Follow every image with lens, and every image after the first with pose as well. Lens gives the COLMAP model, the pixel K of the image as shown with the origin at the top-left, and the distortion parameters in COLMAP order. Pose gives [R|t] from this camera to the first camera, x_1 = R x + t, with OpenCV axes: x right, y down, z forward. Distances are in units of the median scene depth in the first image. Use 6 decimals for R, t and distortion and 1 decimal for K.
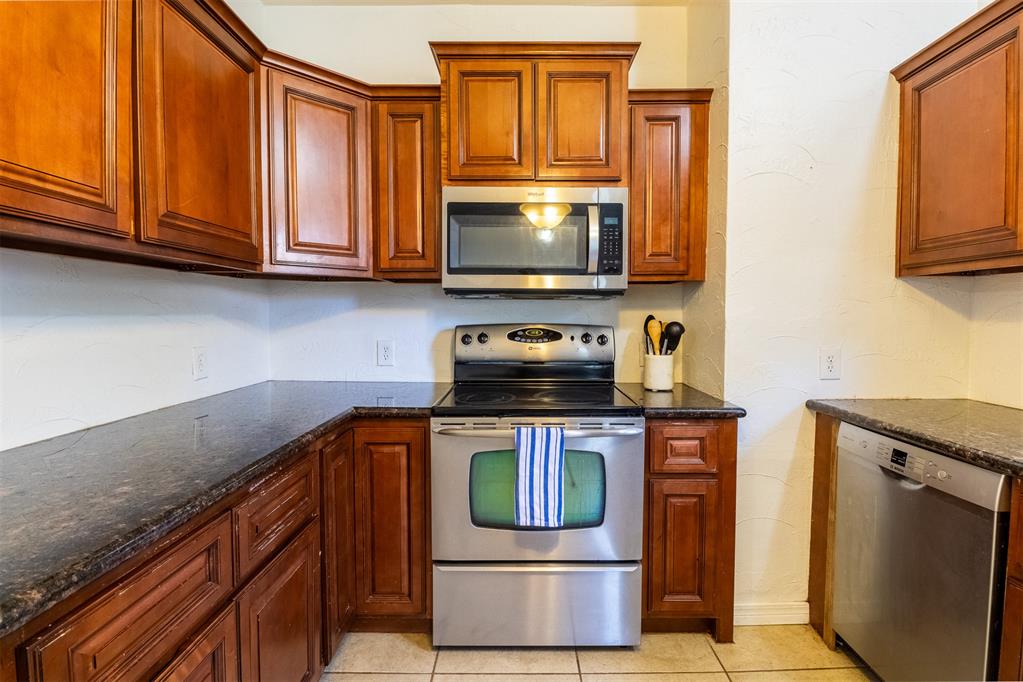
lens RADIAL K [[480.9, 0, 522.1], [0, 480.9, 335.7], [0, 0, 1]] dist [-0.002640, -0.011041]
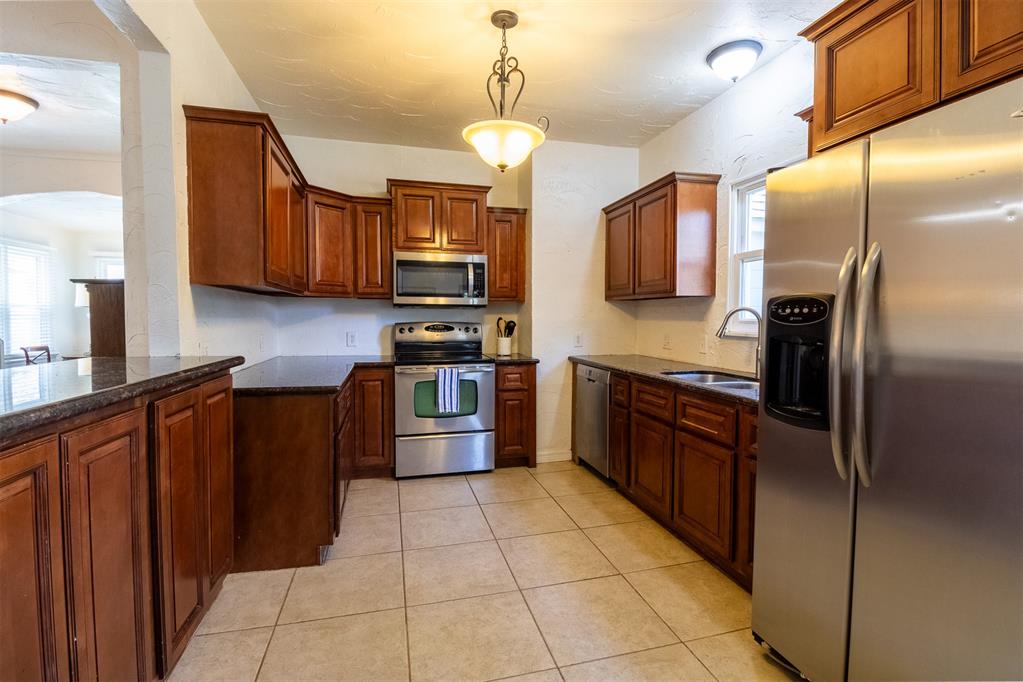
lens RADIAL K [[480.9, 0, 522.1], [0, 480.9, 335.7], [0, 0, 1]] dist [-0.002640, -0.011041]
pose [[0.965721, -0.009198, 0.259419, -0.187855], [0.009790, 0.999952, -0.000992, 0.042601], [-0.259397, 0.003497, 0.965764, -1.117257]]
